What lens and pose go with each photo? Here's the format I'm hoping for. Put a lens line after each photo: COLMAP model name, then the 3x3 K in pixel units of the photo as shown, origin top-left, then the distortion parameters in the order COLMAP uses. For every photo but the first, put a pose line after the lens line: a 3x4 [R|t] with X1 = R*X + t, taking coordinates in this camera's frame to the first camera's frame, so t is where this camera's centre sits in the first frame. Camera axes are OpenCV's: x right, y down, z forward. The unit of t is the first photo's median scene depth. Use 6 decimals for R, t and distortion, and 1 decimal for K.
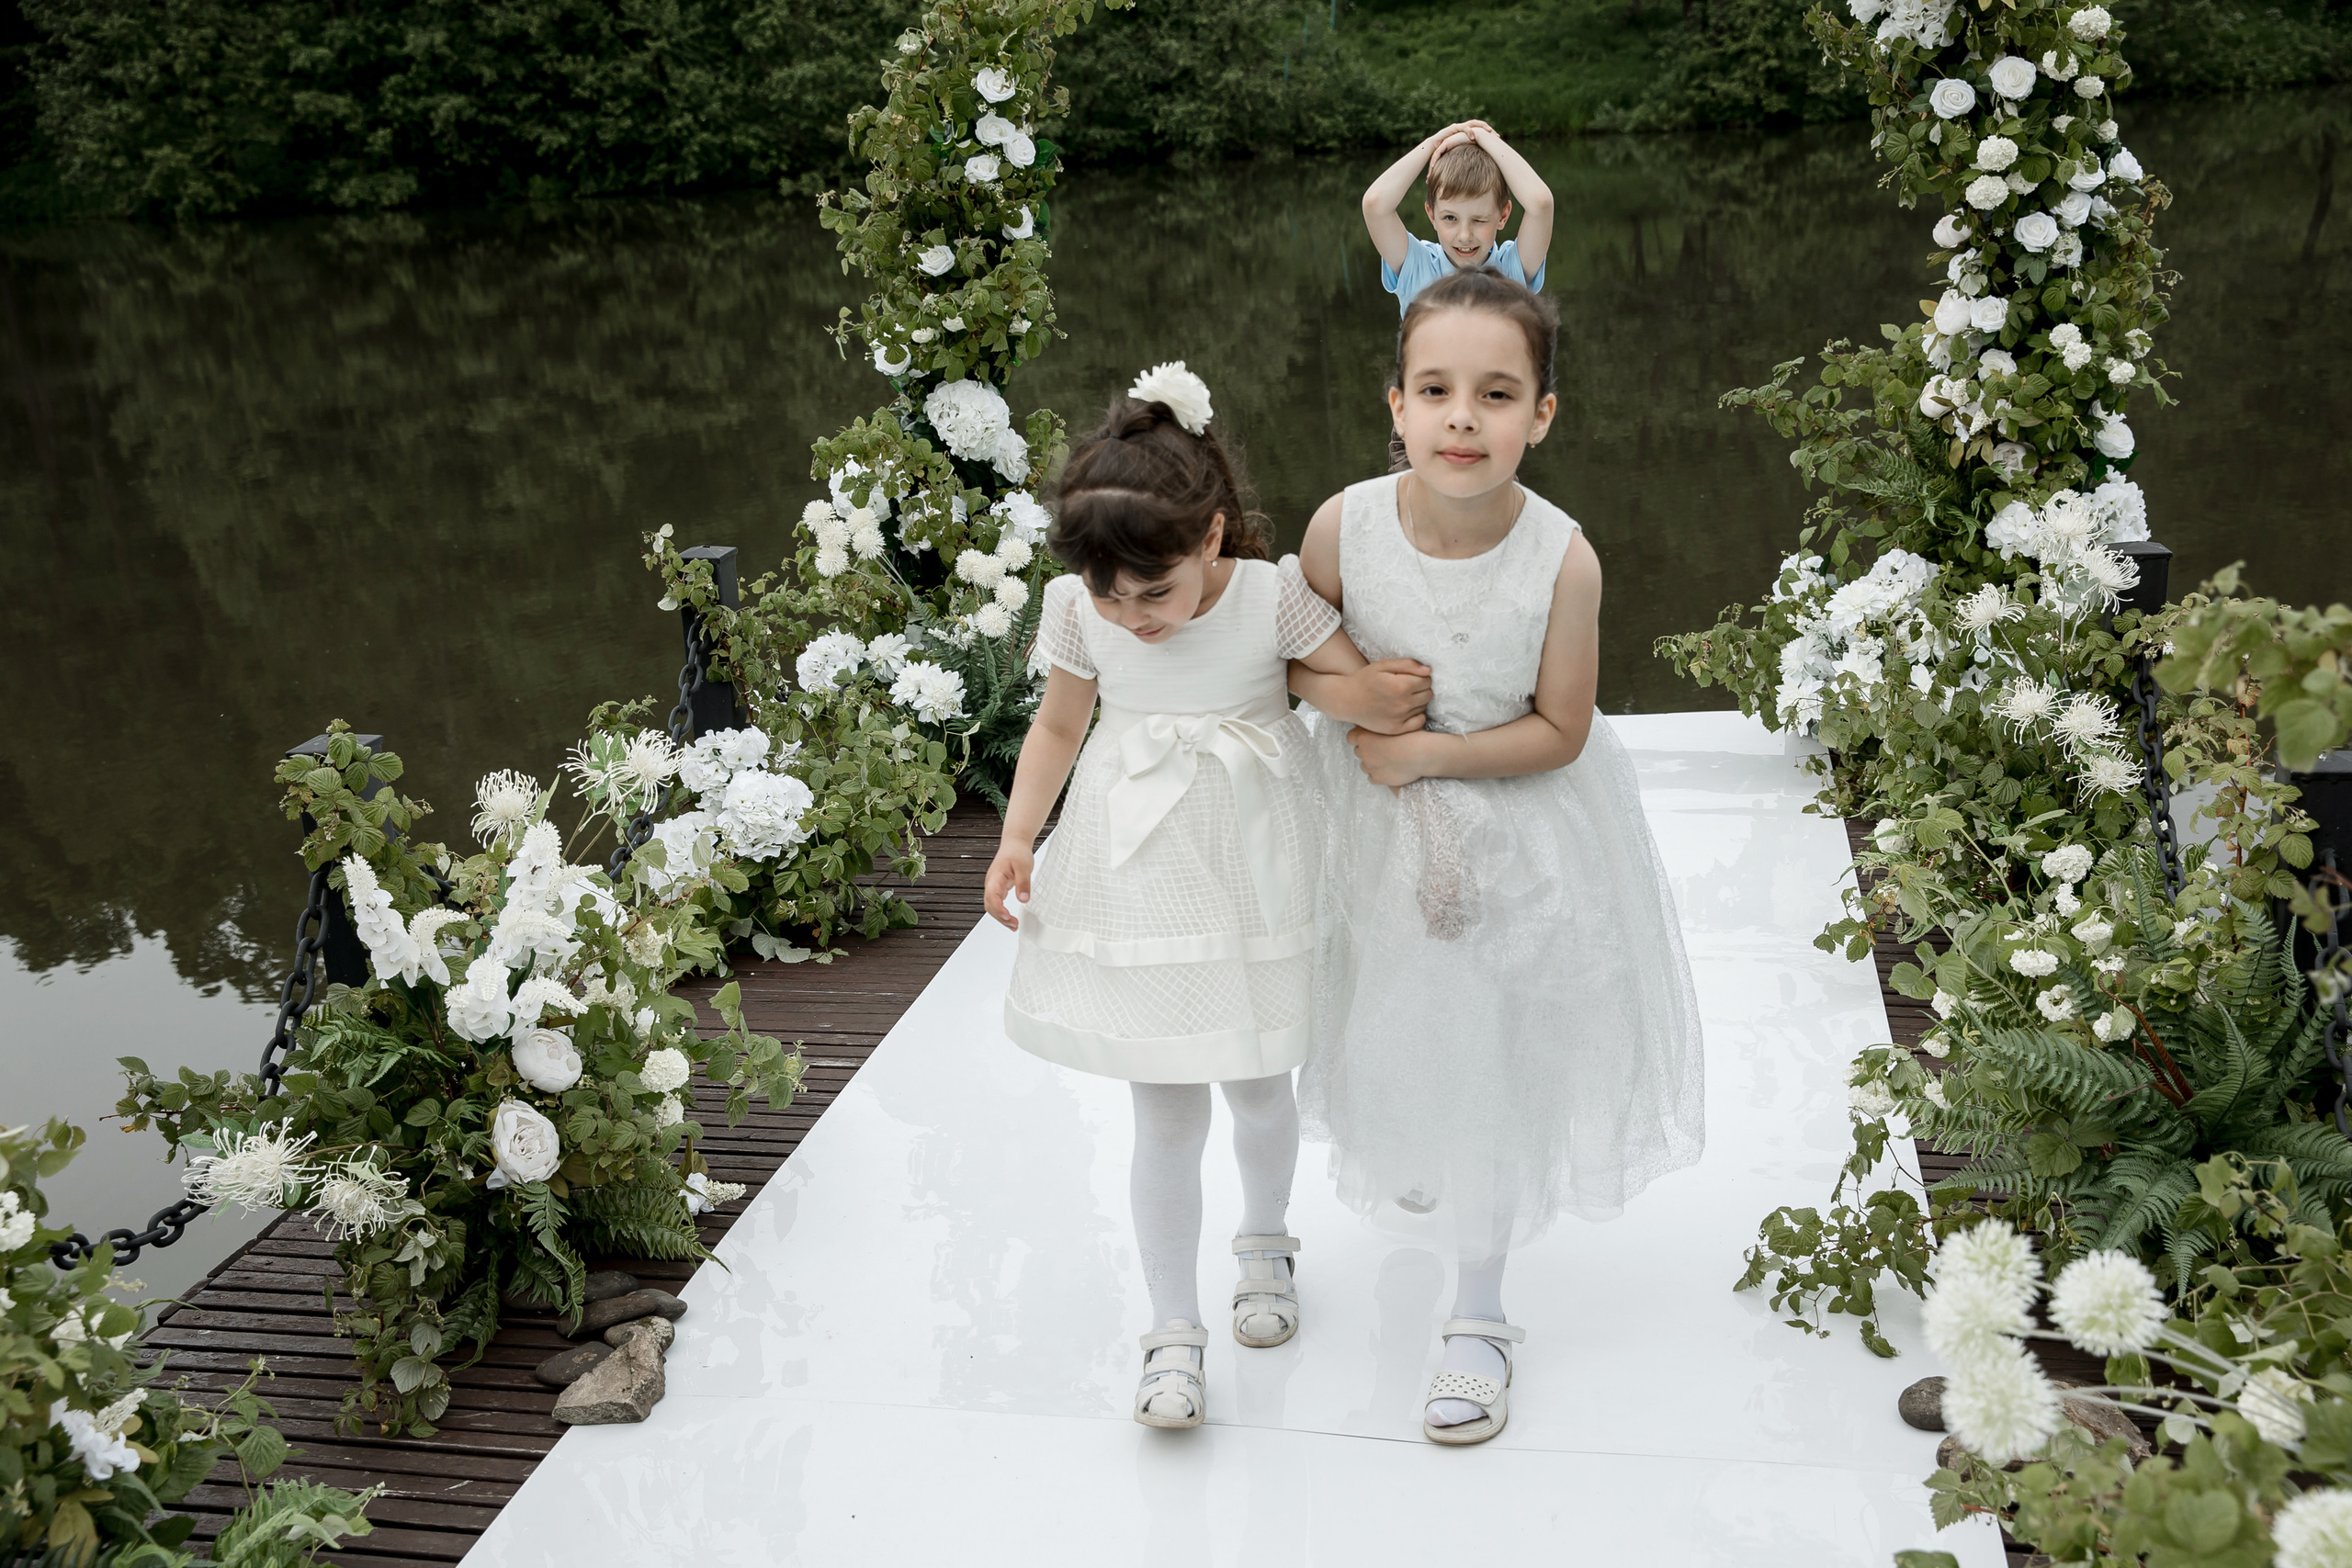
lens RADIAL K [[2421.9, 0, 1213.2], [0, 2421.9, 844.9], [0, 0, 1]] dist [-0.005125, 0.118401]
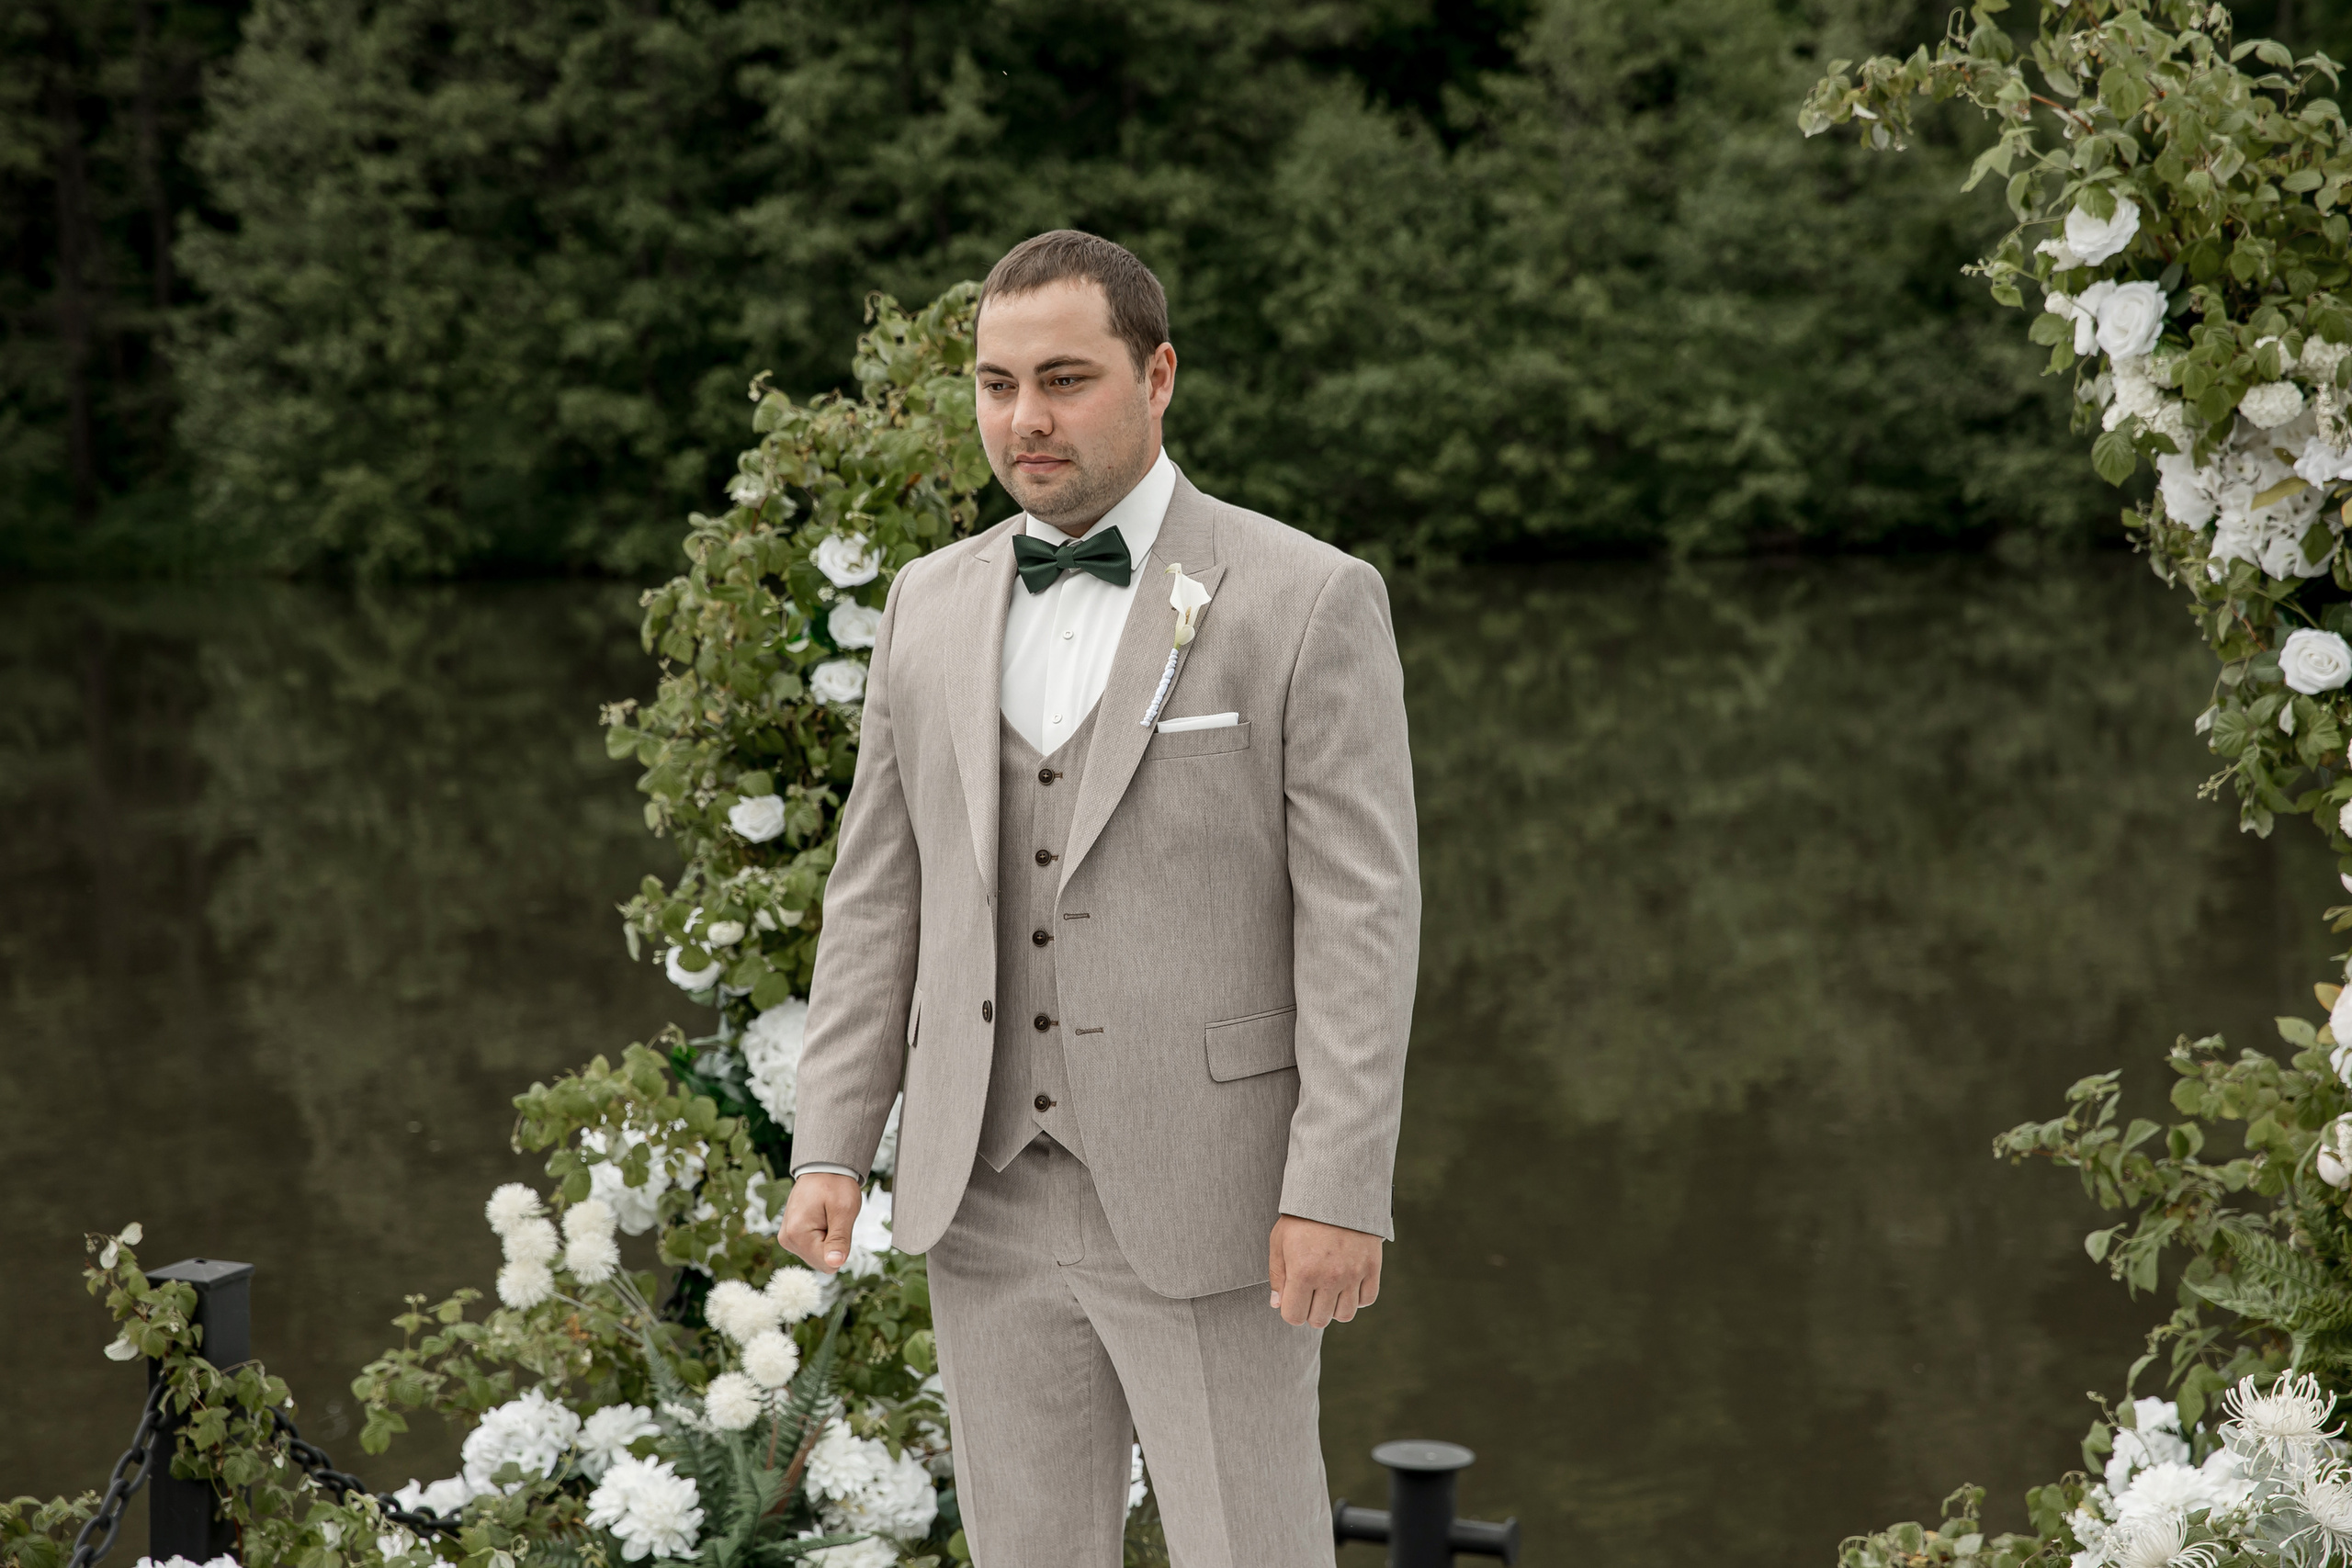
lens RADIAL K [[4318.0, 0, 1176.0], [0, 4318.0, 784.0], [0, 0, 1]] dist [0.201698, 0.089382]
pose [[0.975691, 0.051726, -0.212958, 0.236863], [-0.096003, 0.974426, -0.203167, -0.031307], [0.197003, 0.218673, 0.955705, -0.061721]]
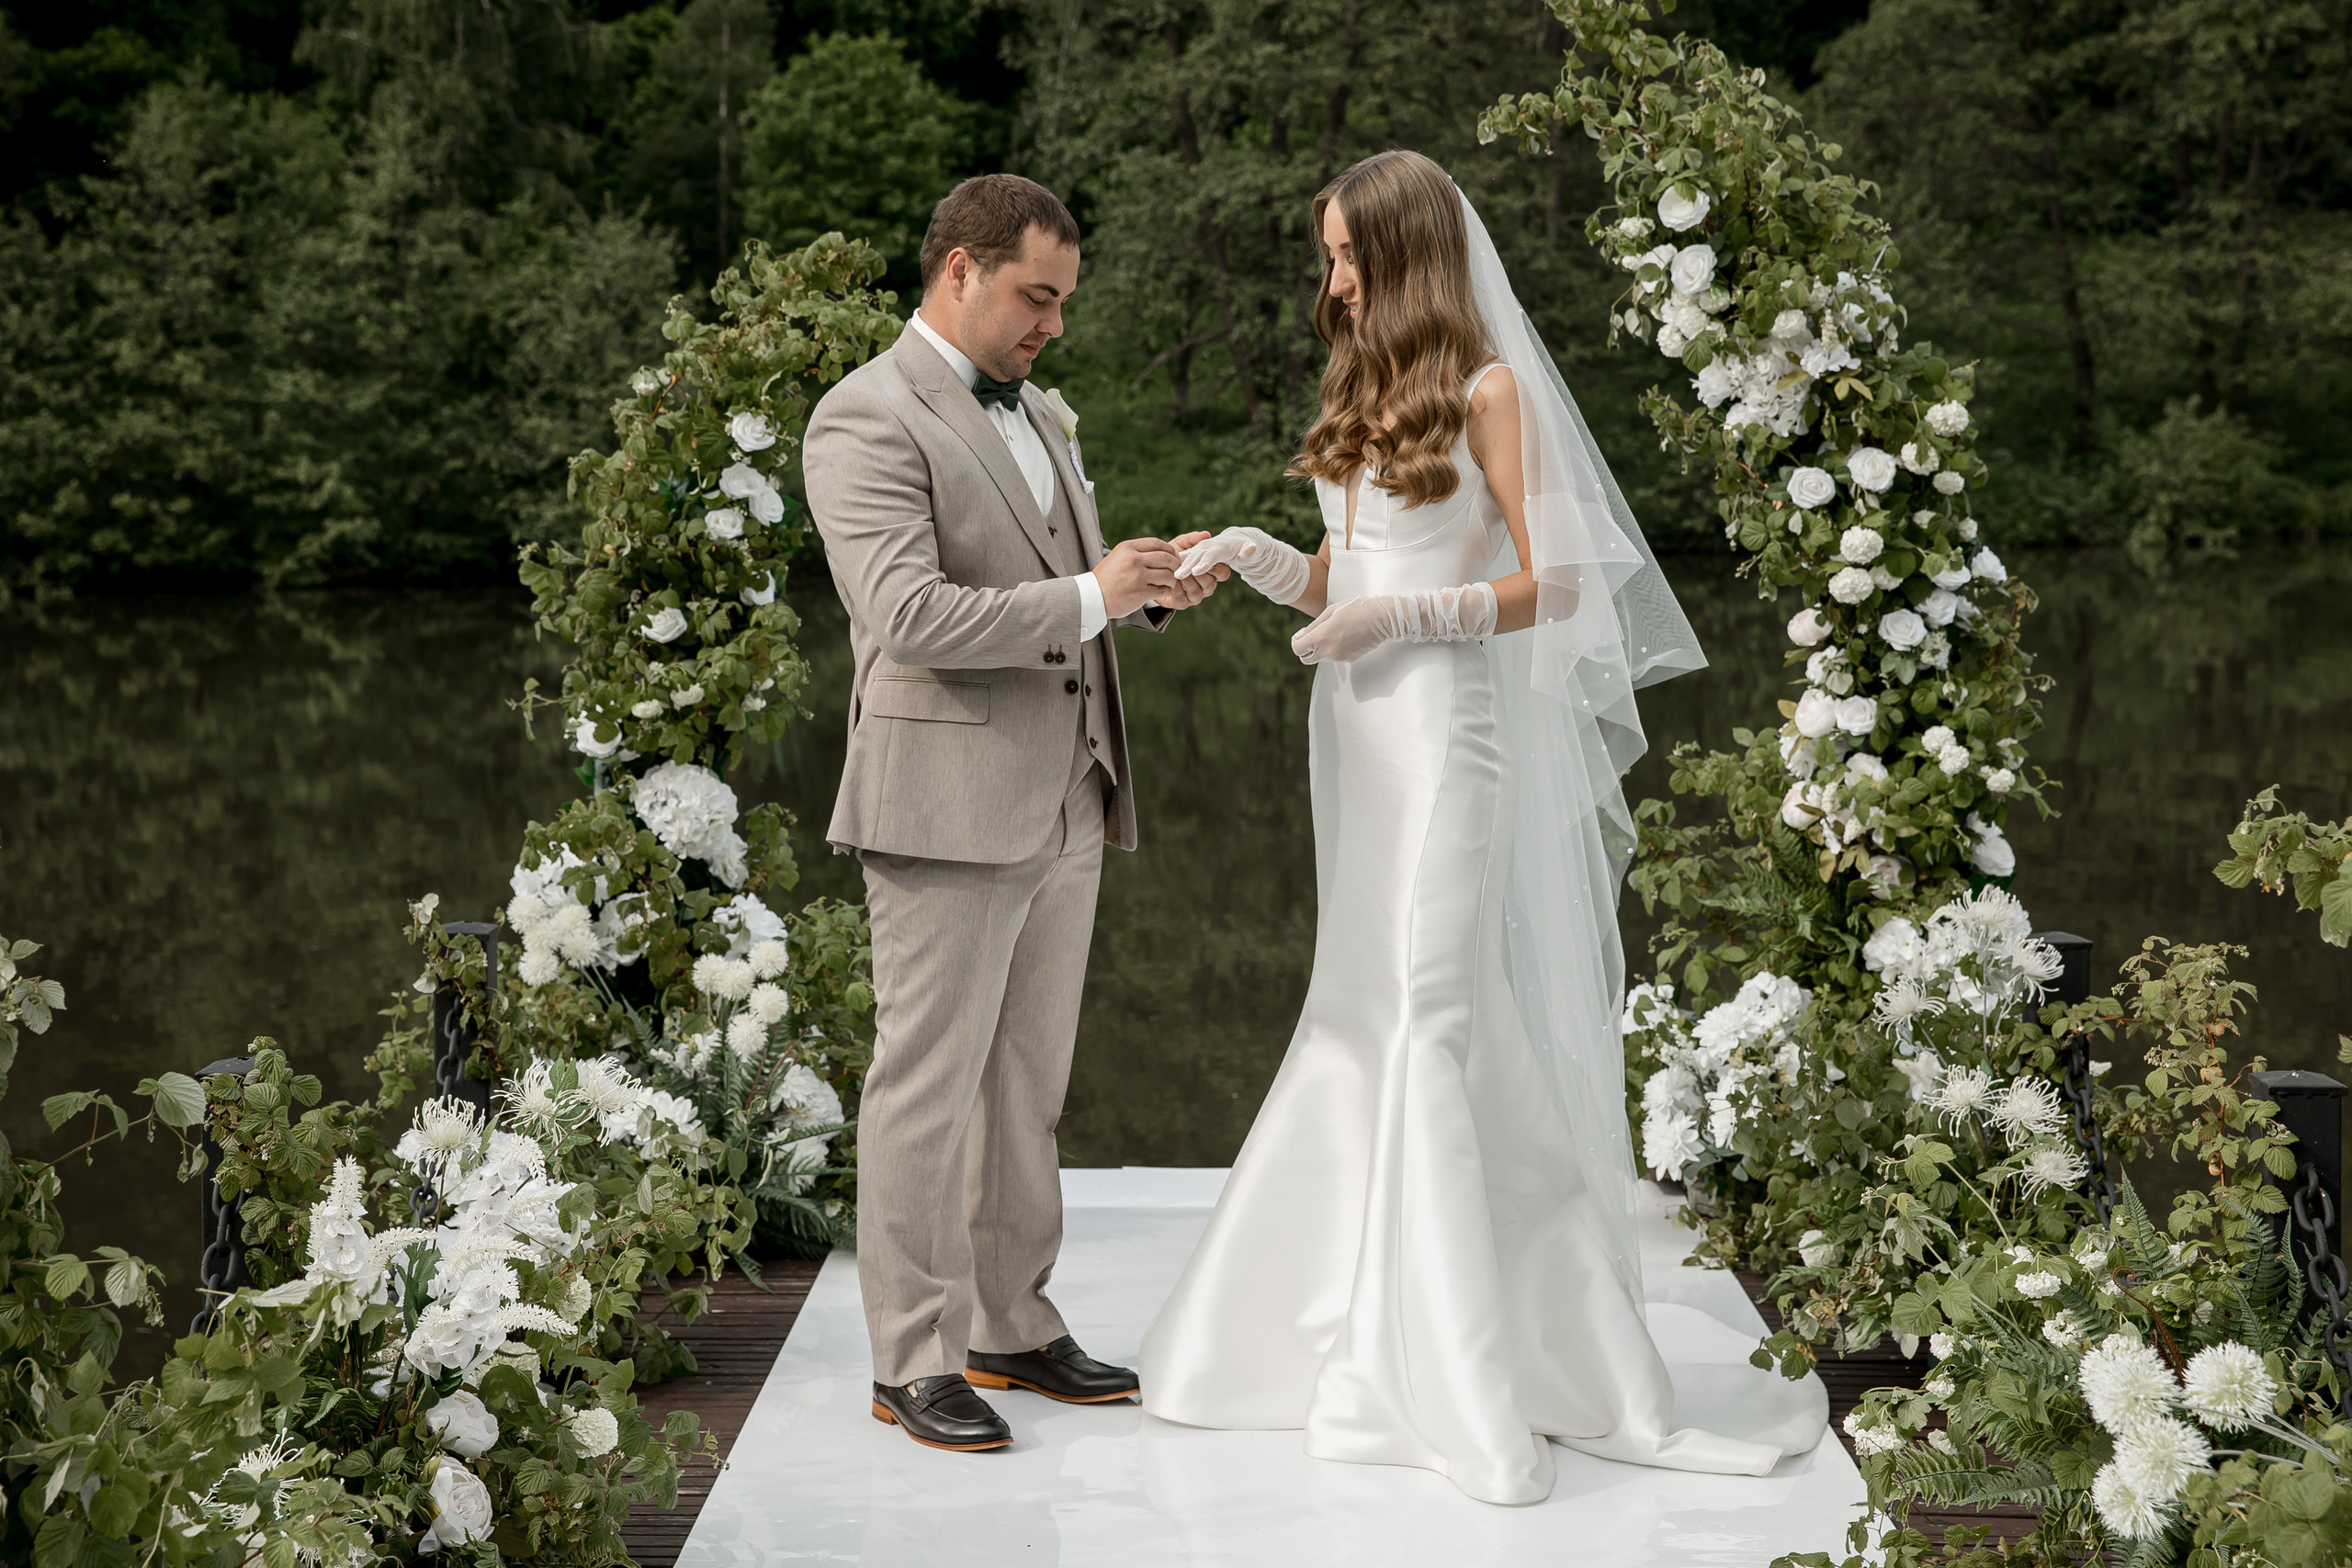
lens RADIAL K [[3574.5, 0, 1144.1], [0, 3574.5, 762.7], [0, 0, 1]] dist [0.113299, 0.091206]
pose [[0.986487, 0.027749, 0.161472, -0.153319], [0.009760, 0.973849, -0.226985, 0.097024], [-0.163548, 0.225494, 0.960419, -0.237341]]
